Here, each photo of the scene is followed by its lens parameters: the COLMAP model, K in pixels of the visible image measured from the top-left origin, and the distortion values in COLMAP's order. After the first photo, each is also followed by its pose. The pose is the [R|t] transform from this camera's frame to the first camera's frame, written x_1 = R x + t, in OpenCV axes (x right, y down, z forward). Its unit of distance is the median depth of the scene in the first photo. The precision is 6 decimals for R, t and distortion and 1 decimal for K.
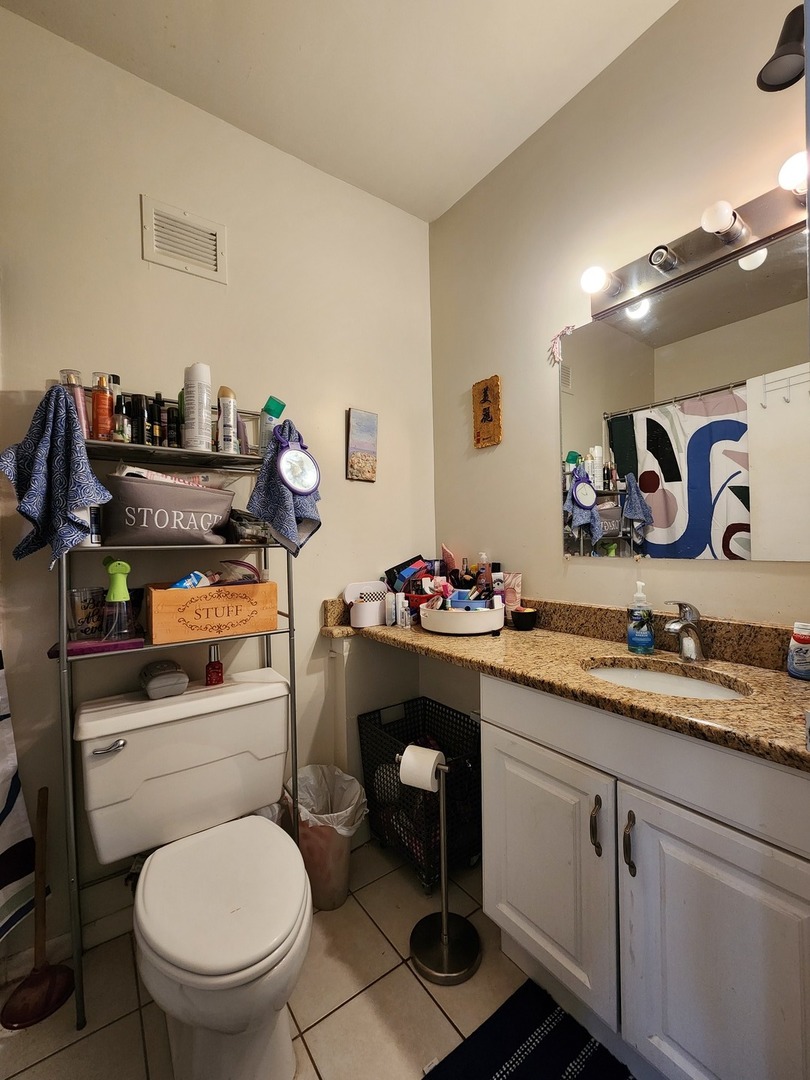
lens RADIAL K [[444.2, 0, 404.1], [0, 444.2, 542.1], [0, 0, 1]] dist [-0.001789, 0.001039]
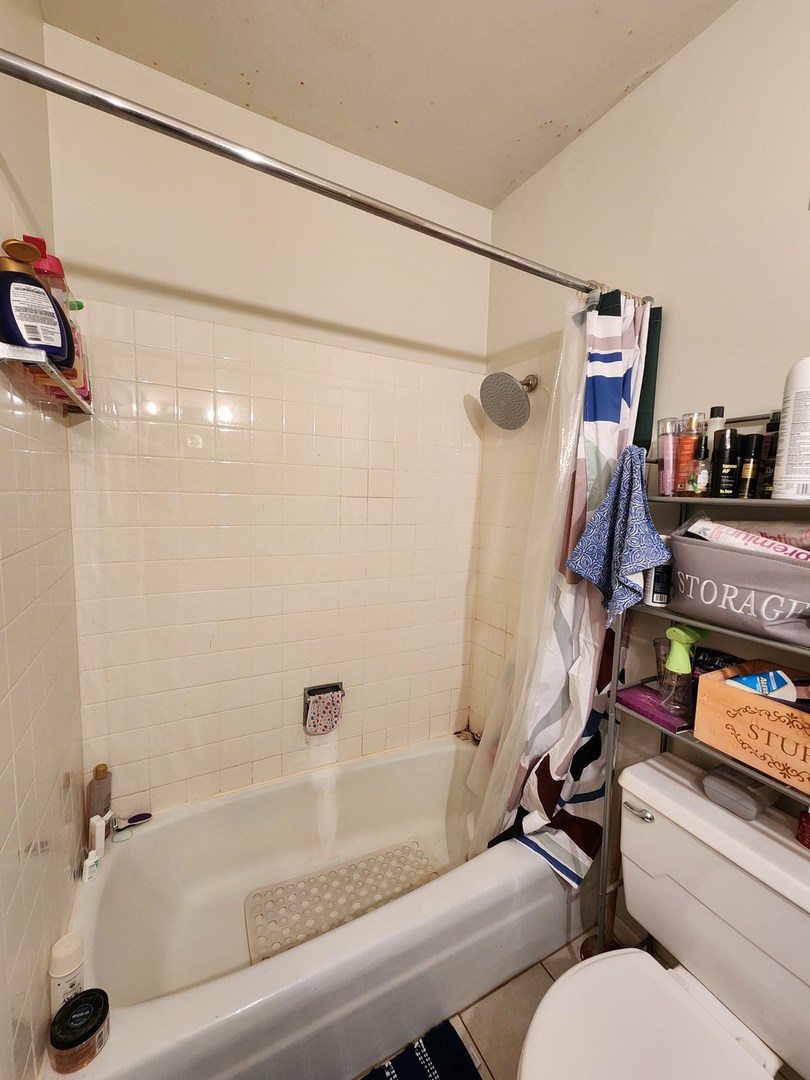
lens RADIAL K [[444.2, 0, 405.6], [0, 444.2, 541.5], [0, 0, 1]] dist [-0.001789, 0.001039]
pose [[-0.152881, 0.120072, -0.980923, 0.290369], [-0.023174, 0.991883, 0.125026, -0.224522], [0.987973, 0.041846, -0.148857, 0.578392]]
